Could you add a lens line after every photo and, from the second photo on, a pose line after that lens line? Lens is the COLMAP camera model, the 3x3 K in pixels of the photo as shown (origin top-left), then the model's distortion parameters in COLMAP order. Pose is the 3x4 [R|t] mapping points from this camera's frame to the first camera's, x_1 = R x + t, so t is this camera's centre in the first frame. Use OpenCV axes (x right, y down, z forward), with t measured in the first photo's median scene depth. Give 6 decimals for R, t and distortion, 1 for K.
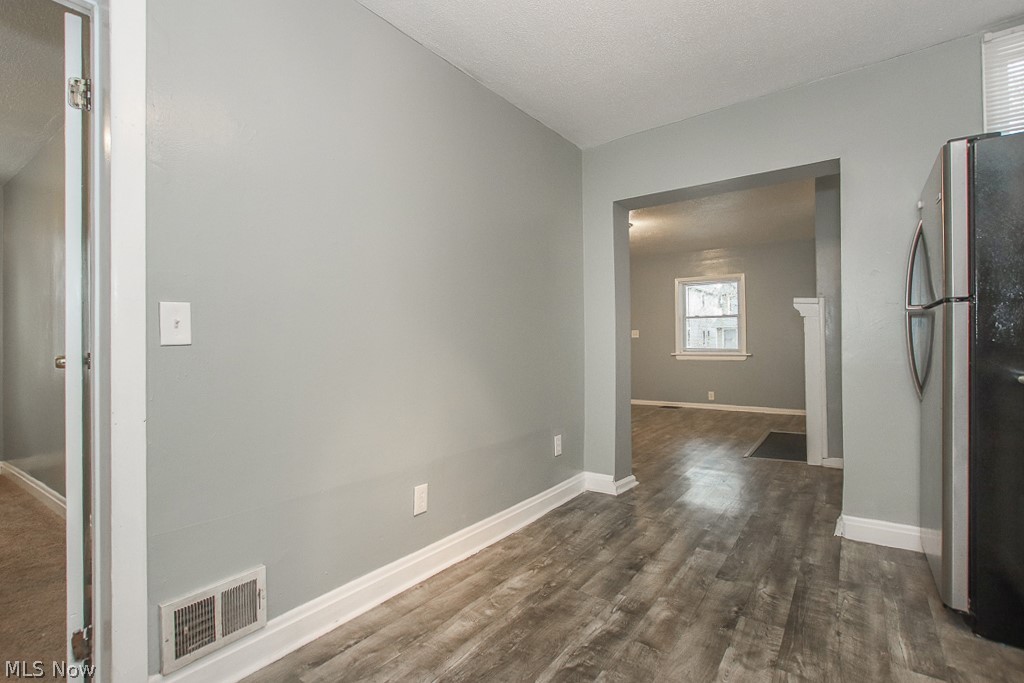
lens RADIAL K [[477.6, 0, 510.5], [0, 477.6, 344.6], [0, 0, 1]] dist [-0.015768, 0.000229]
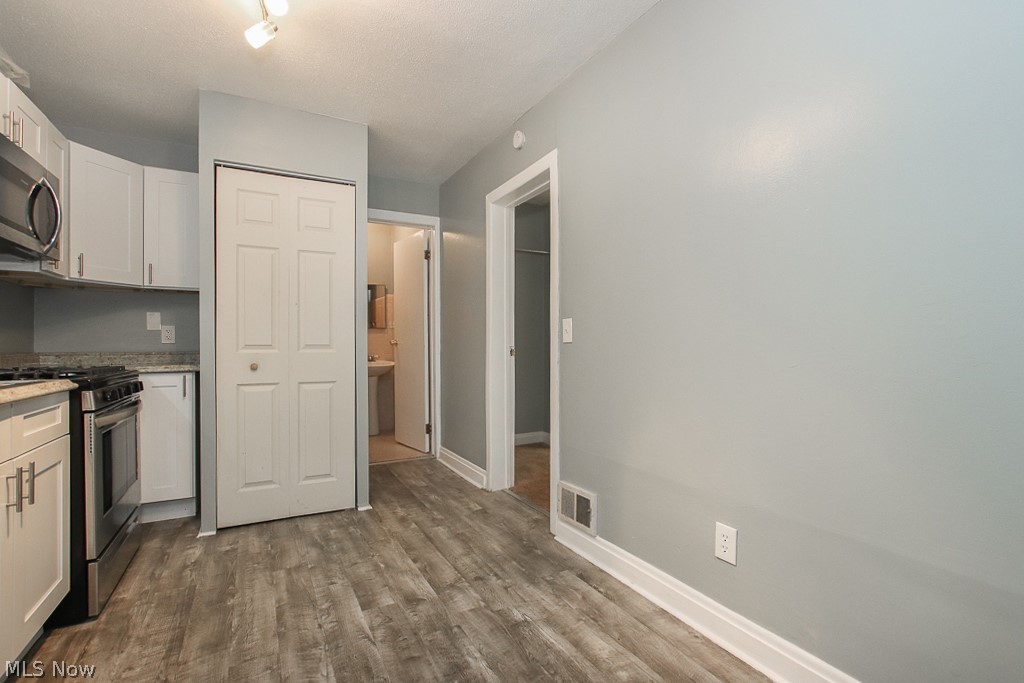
lens RADIAL K [[477.6, 0, 510.5], [0, 477.6, 344.6], [0, 0, 1]] dist [-0.015768, 0.000229]
pose [[-0.436755, 0.007243, -0.899551, 0.851352], [0.000890, 0.999971, 0.007620, -0.005063], [0.899580, 0.002527, -0.436749, 1.322469]]
